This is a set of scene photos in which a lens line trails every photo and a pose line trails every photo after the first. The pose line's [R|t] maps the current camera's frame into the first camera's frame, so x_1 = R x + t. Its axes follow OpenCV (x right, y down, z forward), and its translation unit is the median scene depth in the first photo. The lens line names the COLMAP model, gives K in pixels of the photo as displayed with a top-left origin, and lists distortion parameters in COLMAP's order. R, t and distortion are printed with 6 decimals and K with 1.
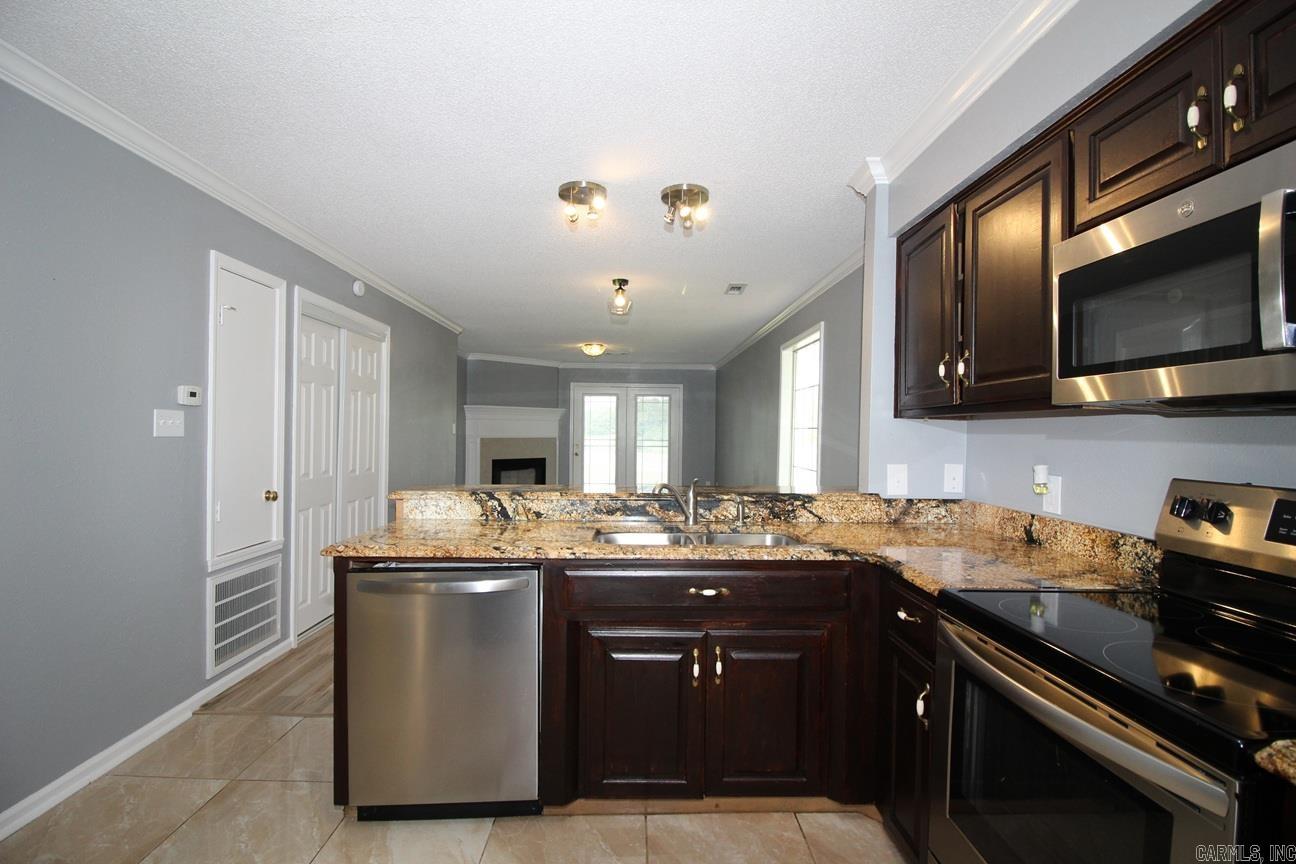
lens RADIAL K [[600.4, 0, 648.0], [0, 600.4, 432.0], [0, 0, 1]] dist [0.003678, -0.014703]
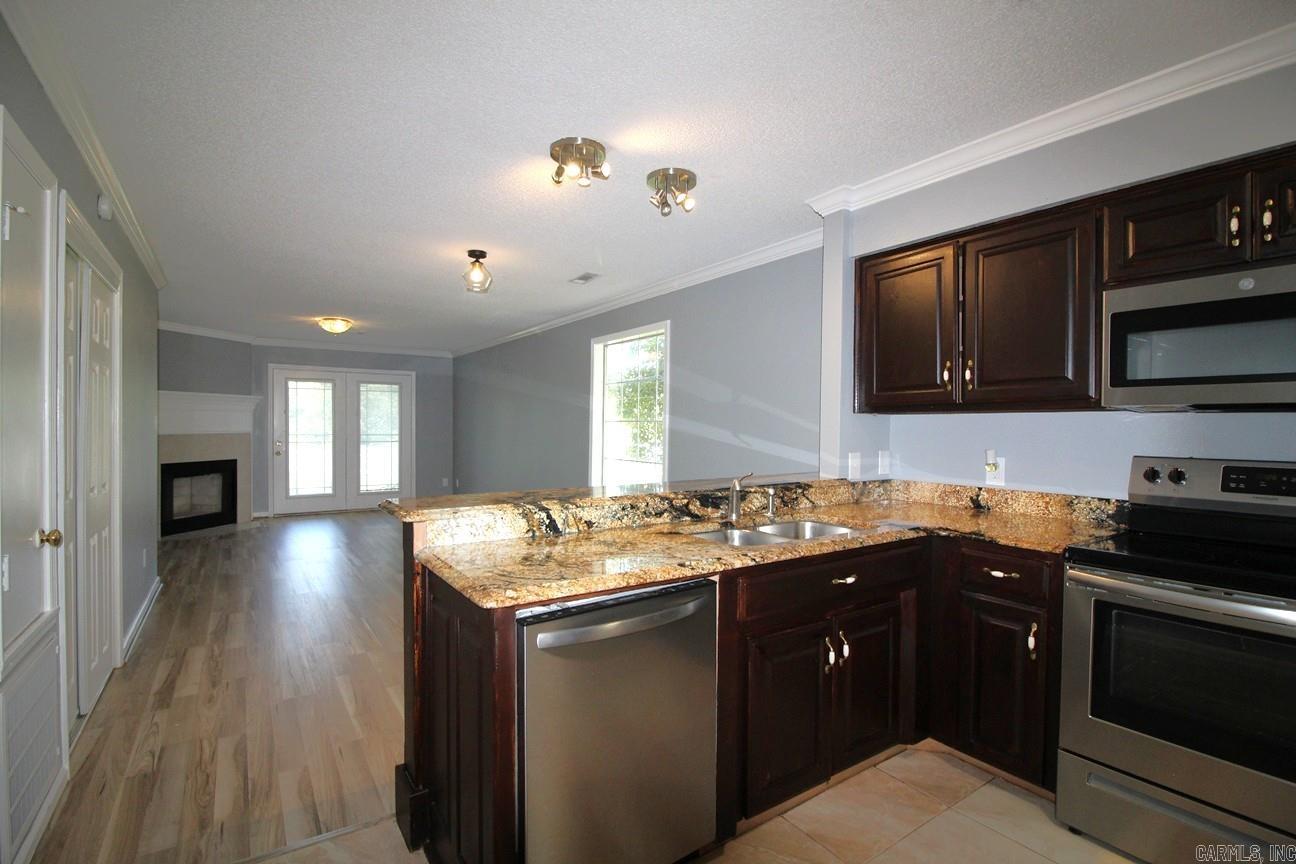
lens RADIAL K [[600.4, 0, 648.0], [0, 600.4, 432.0], [0, 0, 1]] dist [0.003678, -0.014703]
pose [[0.839724, -0.011380, 0.542894, -0.573310], [0.004020, 0.999883, 0.014741, -0.005482], [-0.542999, -0.010196, 0.839672, 0.240067]]
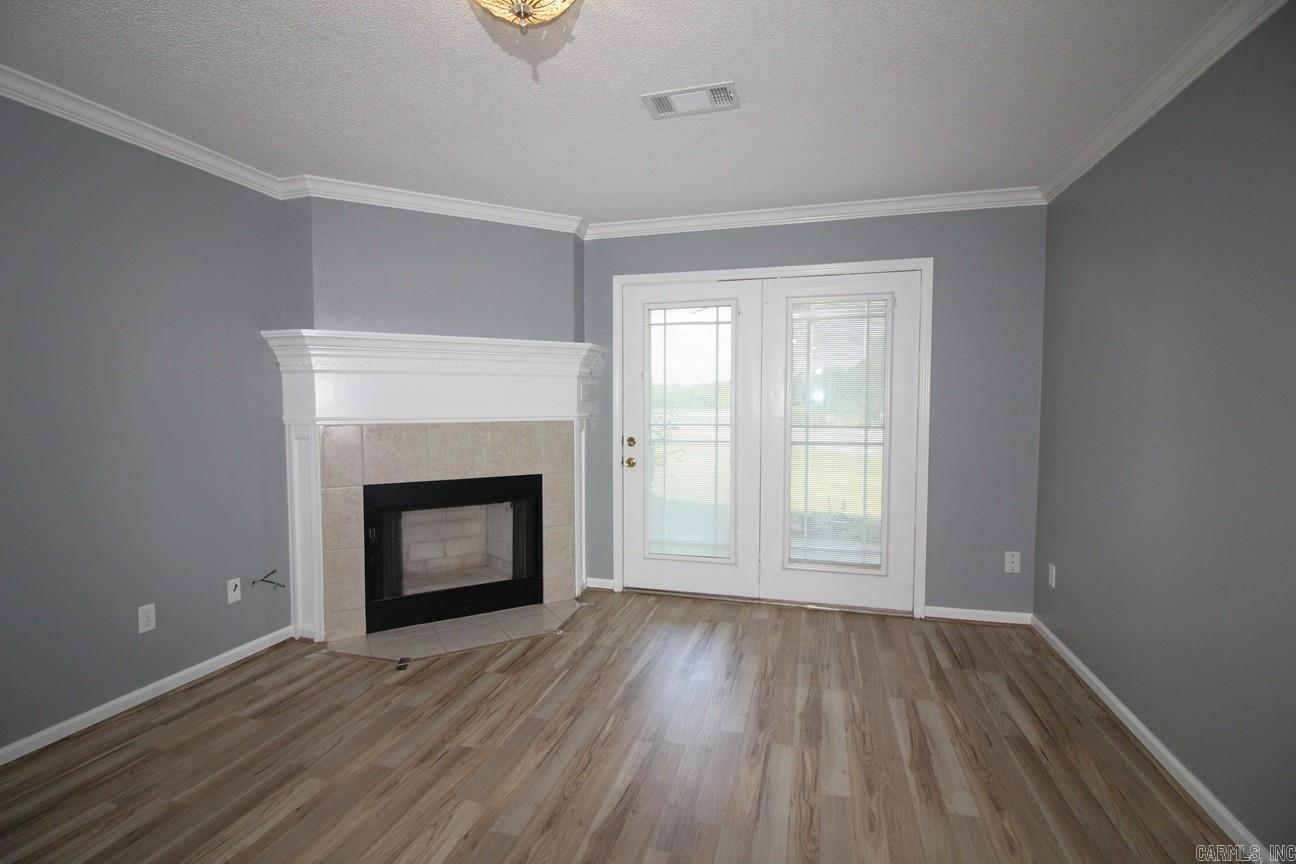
lens RADIAL K [[600.5, 0, 650.0], [0, 600.5, 434.2], [0, 0, 1]] dist [0.000021, -0.012629]
pose [[0.956434, 0.004318, -0.291918, 0.022657], [0.010058, 0.998810, 0.047729, 0.001433], [0.291777, -0.048585, 0.955252, 2.618060]]
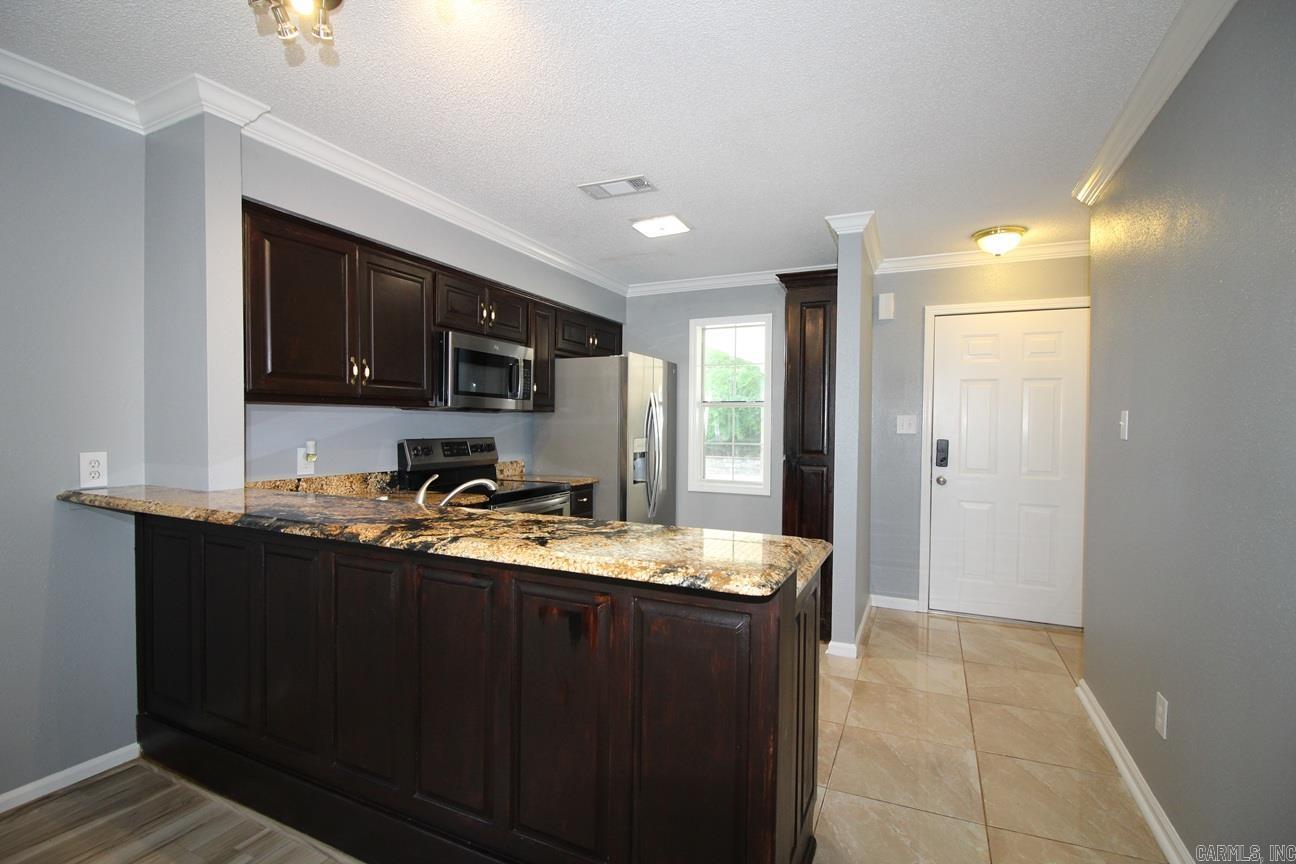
lens RADIAL K [[600.5, 0, 650.0], [0, 600.5, 434.2], [0, 0, 1]] dist [0.000021, -0.012629]
pose [[-0.893084, -0.023330, 0.449284, -0.553608], [-0.014460, 0.999627, 0.023165, -0.003730], [-0.449657, 0.014191, -0.893088, 1.537839]]
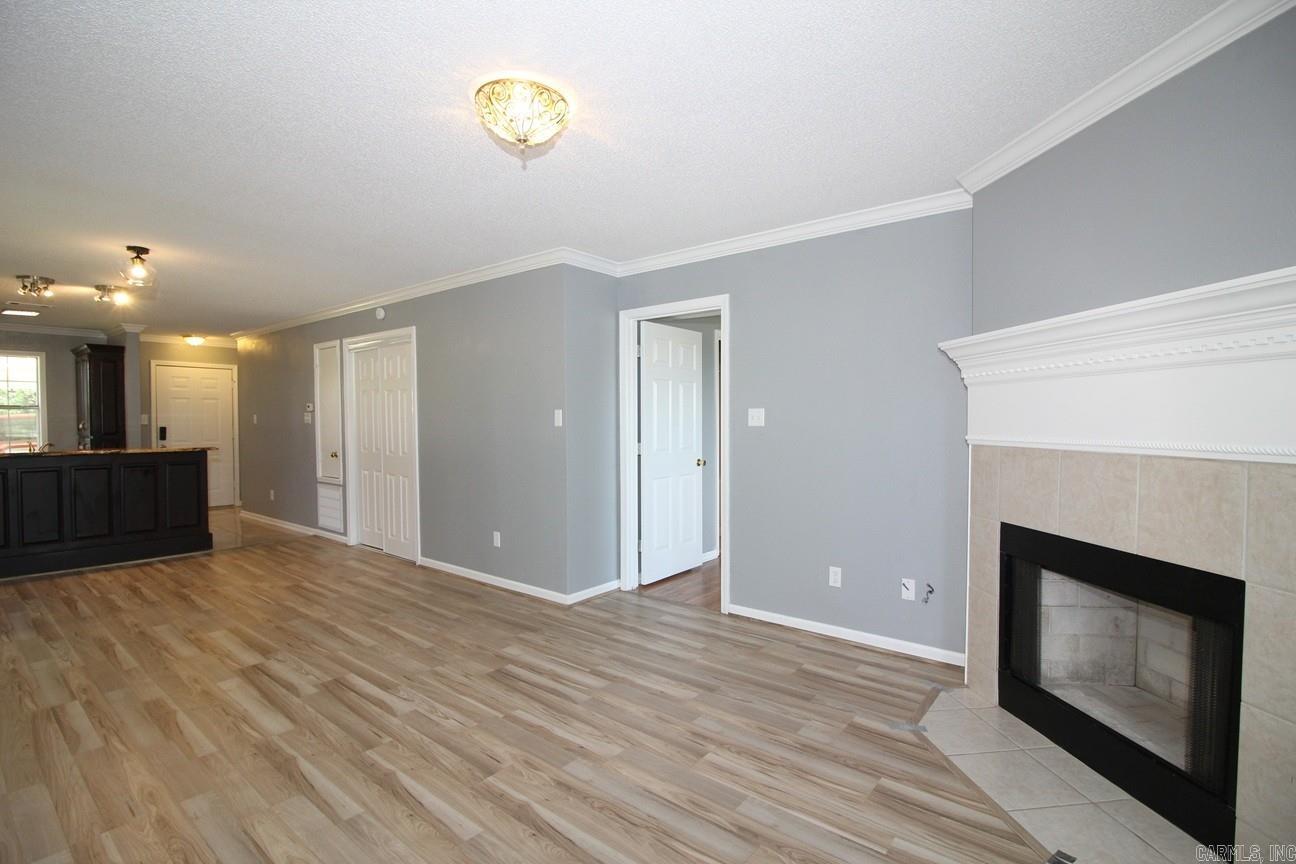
lens RADIAL K [[600.4, 0, 648.0], [0, 600.4, 432.0], [0, 0, 1]] dist [0.003678, -0.014703]
pose [[-0.644500, 0.006998, -0.764572, 0.258435], [-0.006739, 0.999867, 0.014832, -0.001208], [0.764574, 0.014712, -0.644367, 3.885218]]
